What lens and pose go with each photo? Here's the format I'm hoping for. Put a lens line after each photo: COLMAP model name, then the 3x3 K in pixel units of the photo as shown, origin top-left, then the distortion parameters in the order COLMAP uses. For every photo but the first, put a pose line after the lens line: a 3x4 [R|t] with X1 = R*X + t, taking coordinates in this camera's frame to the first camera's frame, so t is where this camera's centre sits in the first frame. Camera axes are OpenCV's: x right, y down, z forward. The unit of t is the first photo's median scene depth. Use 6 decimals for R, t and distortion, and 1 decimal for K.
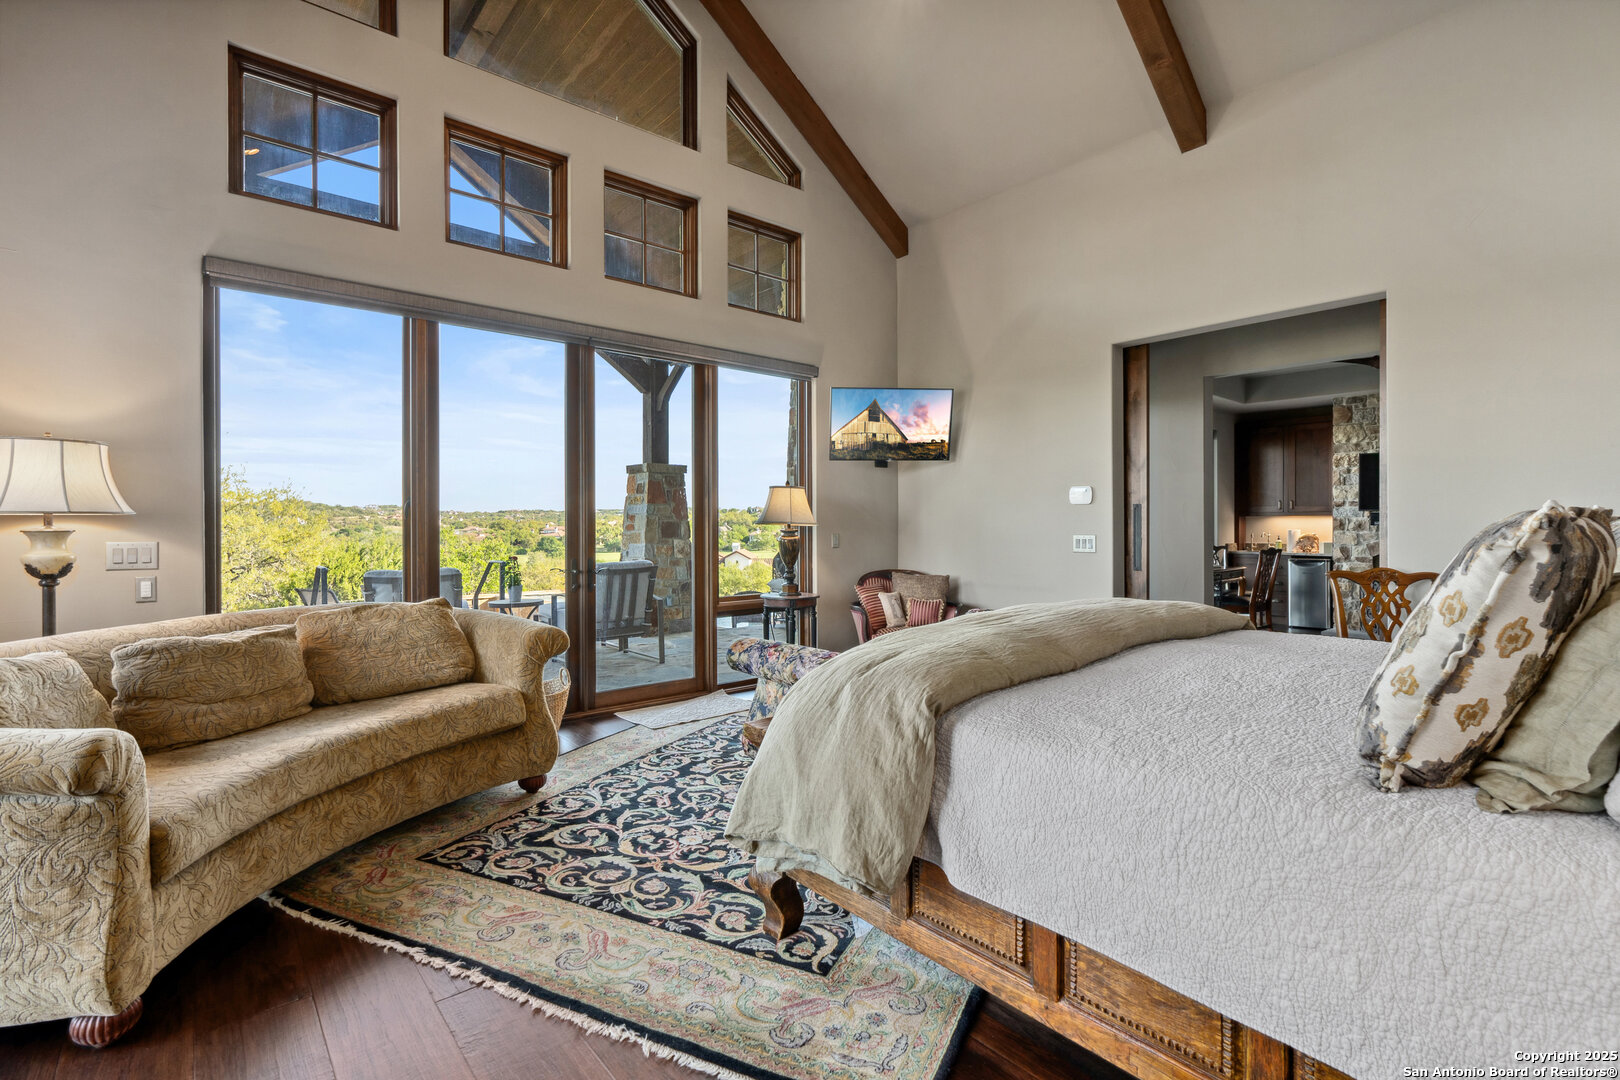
lens RADIAL K [[738.1, 0, 776.7], [0, 738.1, 523.7], [0, 0, 1]] dist [-0.016512, 0.000915]
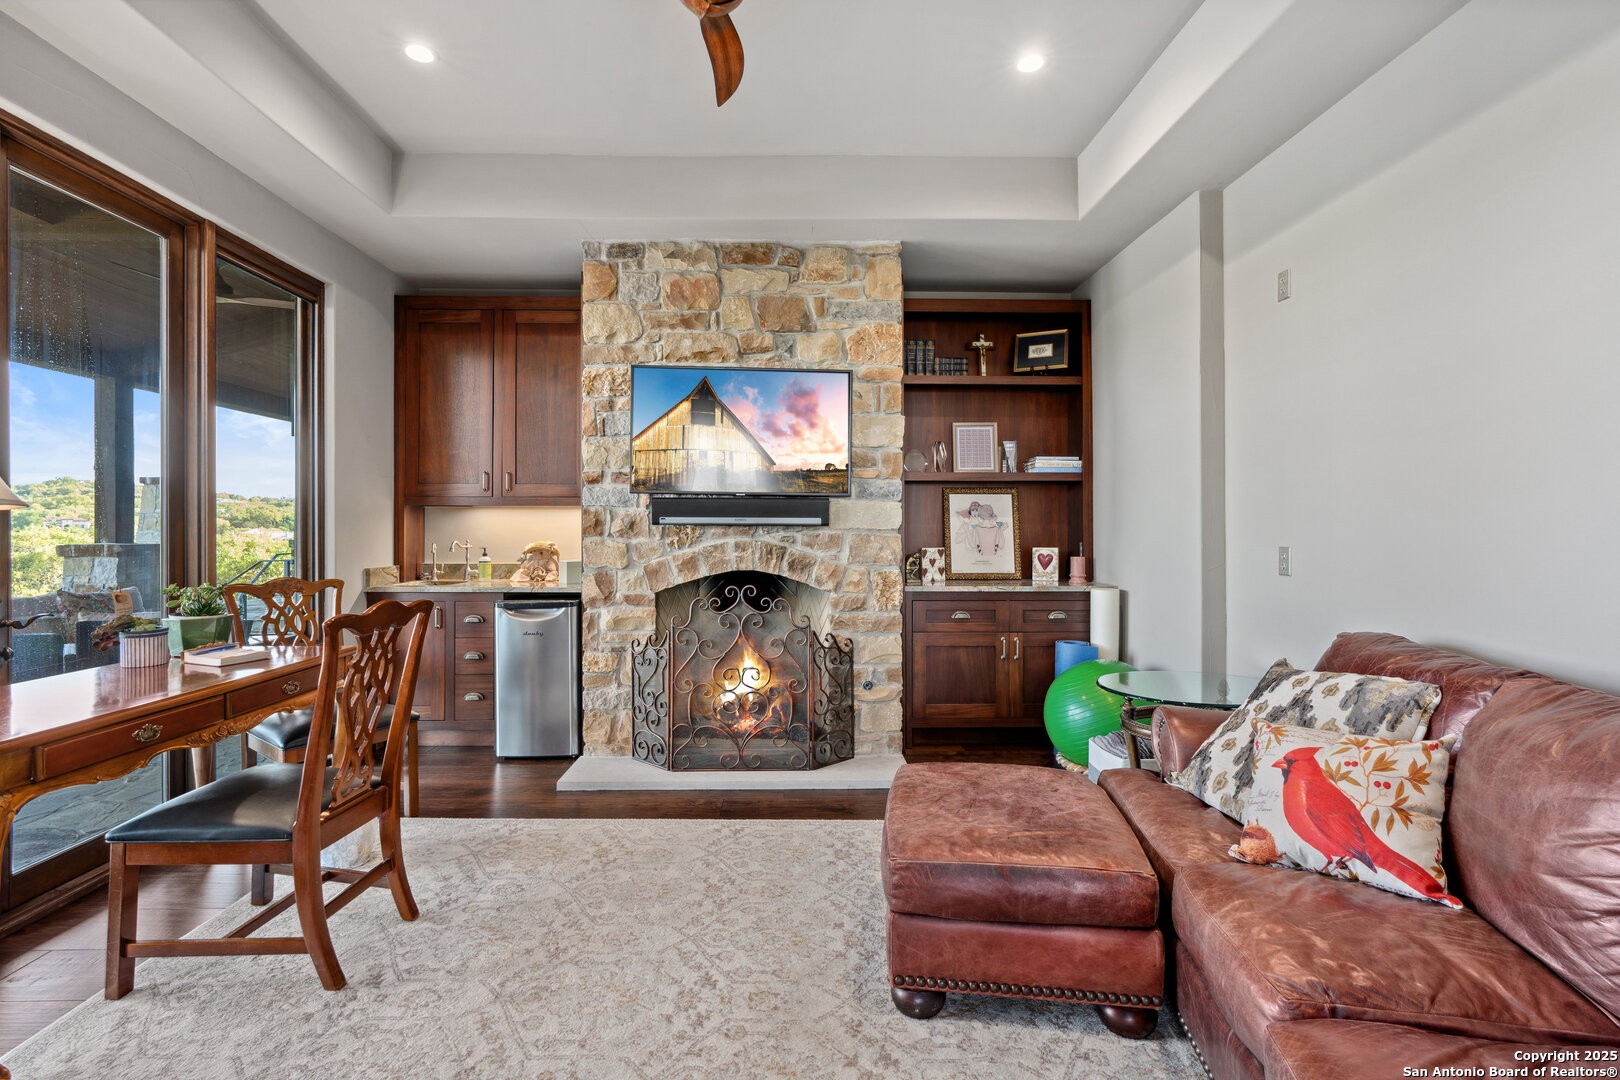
lens RADIAL K [[738.1, 0, 807.8], [0, 738.1, 529.4], [0, 0, 1]] dist [-0.016512, 0.000915]
pose [[0.595227, -0.002491, 0.803554, 0.482657], [-0.000475, 0.999994, 0.003452, 0.003179], [-0.803558, -0.002436, 0.595222, 0.623033]]
